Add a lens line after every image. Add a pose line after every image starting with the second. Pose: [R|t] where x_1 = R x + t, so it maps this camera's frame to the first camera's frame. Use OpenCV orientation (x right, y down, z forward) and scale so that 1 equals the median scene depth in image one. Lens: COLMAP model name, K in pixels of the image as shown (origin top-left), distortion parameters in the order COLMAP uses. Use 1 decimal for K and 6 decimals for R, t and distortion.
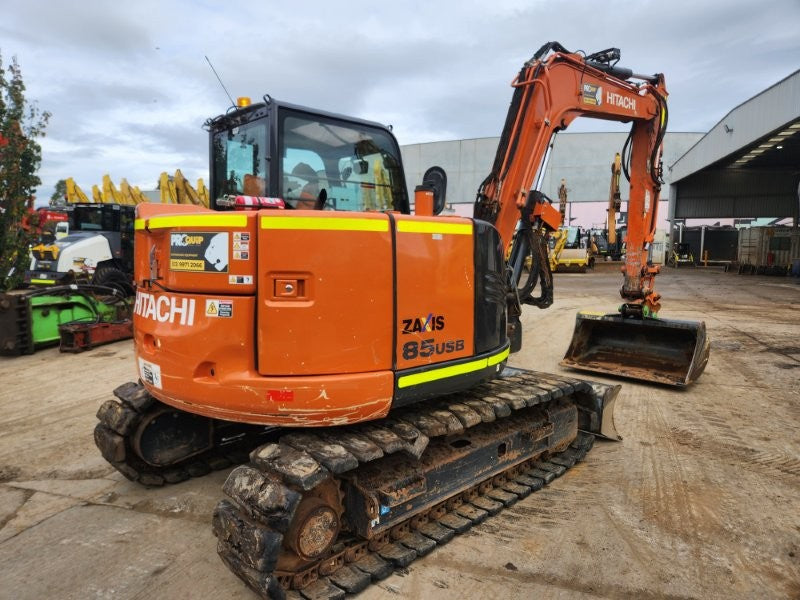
lens RADIAL K [[539.1, 0, 385.7], [0, 539.1, 298.5], [0, 0, 1]] dist [0.064306, -0.054889]
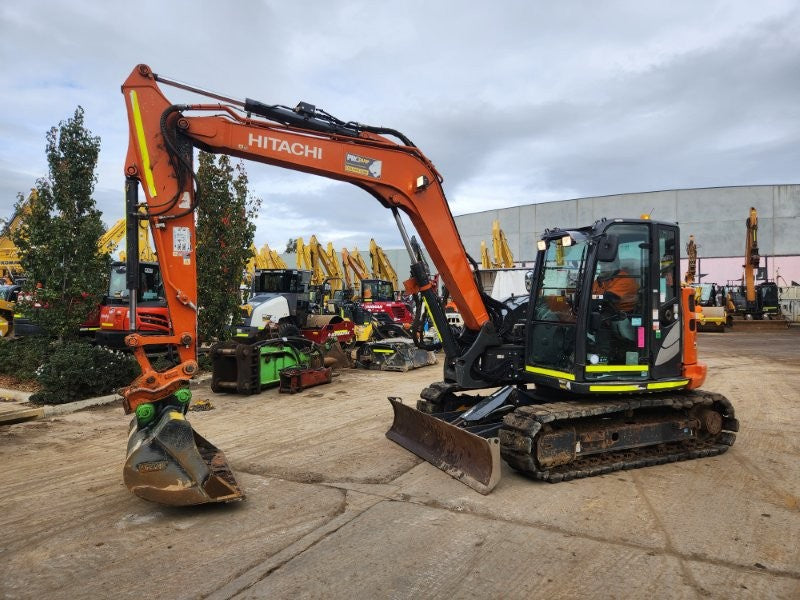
lens RADIAL K [[533.3, 0, 398.3], [0, 533.3, 294.9], [0, 0, 1]] dist [0.082156, -0.069904]
pose [[0.985223, -0.003253, -0.171247, -0.105318], [-0.015777, 0.993845, -0.109652, 0.006628], [0.170550, 0.110733, 0.979107, -0.124230]]
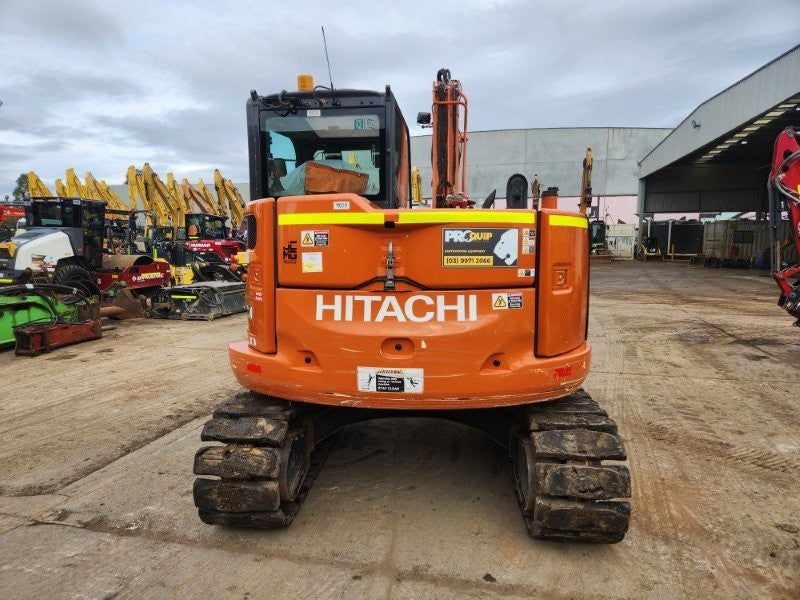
lens RADIAL K [[534.9, 0, 390.5], [0, 534.9, 307.1], [0, 0, 1]] dist [0.075578, -0.062921]
pose [[0.998599, -0.011649, 0.051612, 0.003938], [0.010373, 0.999636, 0.024917, -0.001948], [-0.051884, -0.024346, 0.998356, 0.021175]]
